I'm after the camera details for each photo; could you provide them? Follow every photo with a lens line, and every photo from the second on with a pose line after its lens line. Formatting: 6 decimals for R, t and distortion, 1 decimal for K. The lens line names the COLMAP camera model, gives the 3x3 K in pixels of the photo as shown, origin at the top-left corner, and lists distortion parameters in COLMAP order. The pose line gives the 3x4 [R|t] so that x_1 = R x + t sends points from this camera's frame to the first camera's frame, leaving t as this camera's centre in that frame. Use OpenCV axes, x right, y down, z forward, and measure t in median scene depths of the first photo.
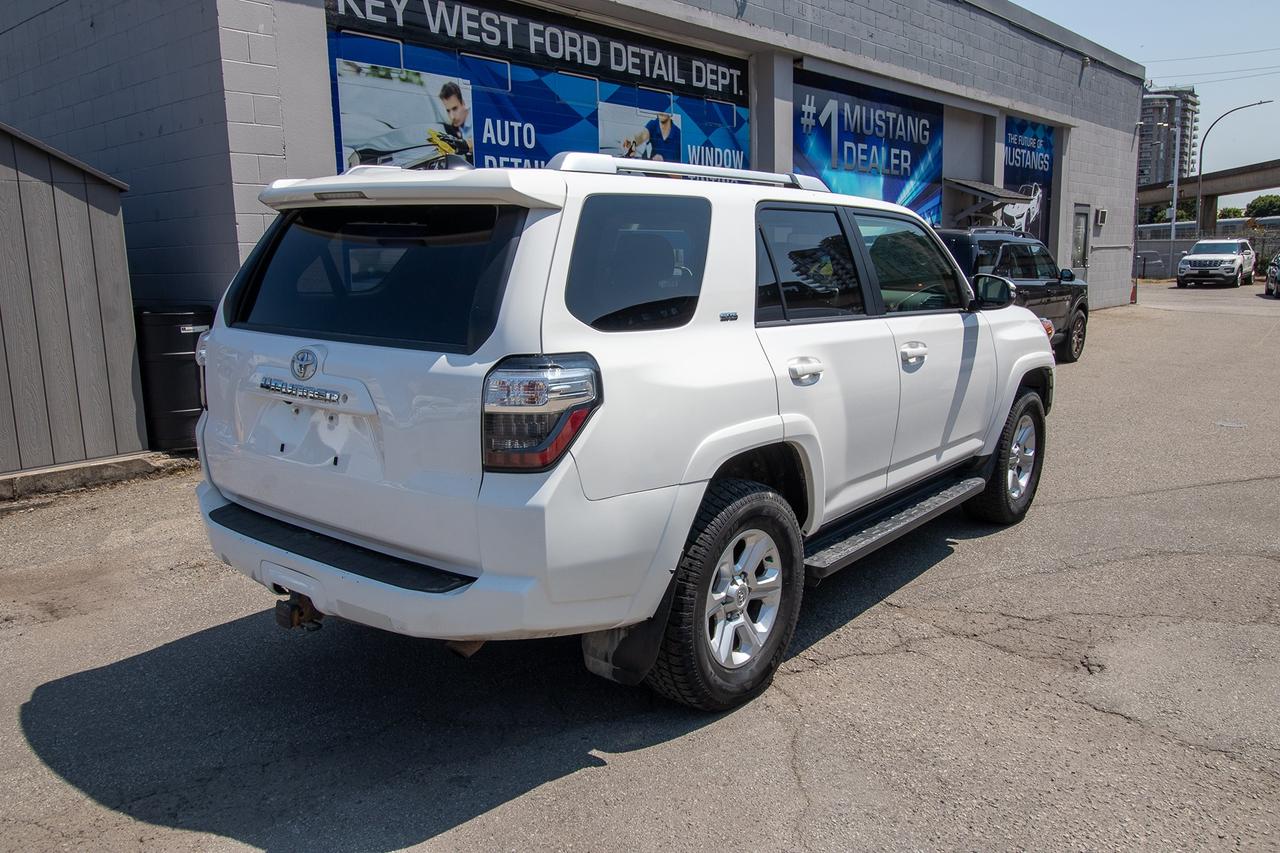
lens RADIAL K [[956.3, 0, 654.5], [0, 956.3, 428.6], [0, 0, 1]] dist [0.012314, -0.009281]
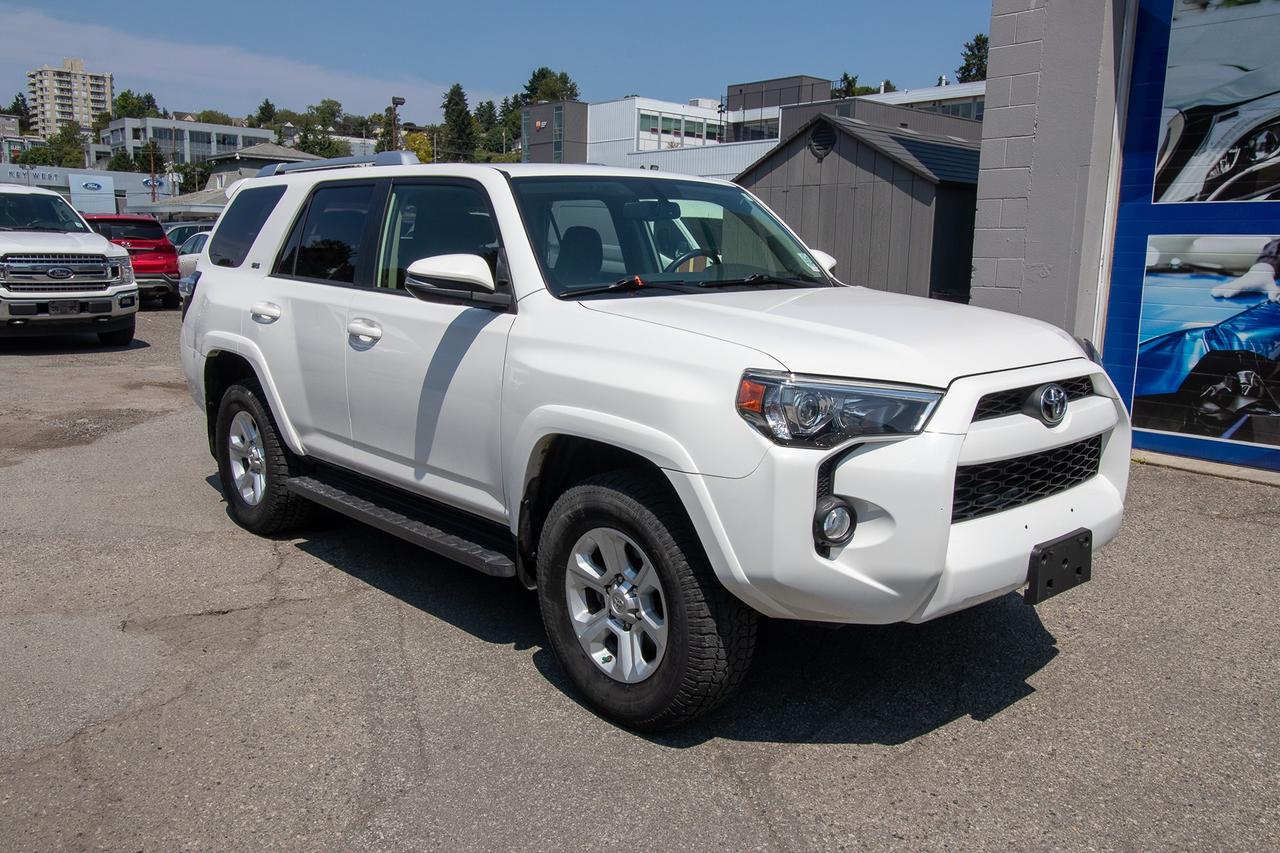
lens RADIAL K [[1036.2, 0, 640.0], [0, 1036.2, 426.5], [0, 0, 1]] dist [0.004568, 0.000201]
pose [[-0.152065, 0.177596, -0.972284, 1.139453], [-0.195676, 0.958843, 0.205745, -0.232084], [0.968807, 0.221540, -0.111055, 1.293699]]
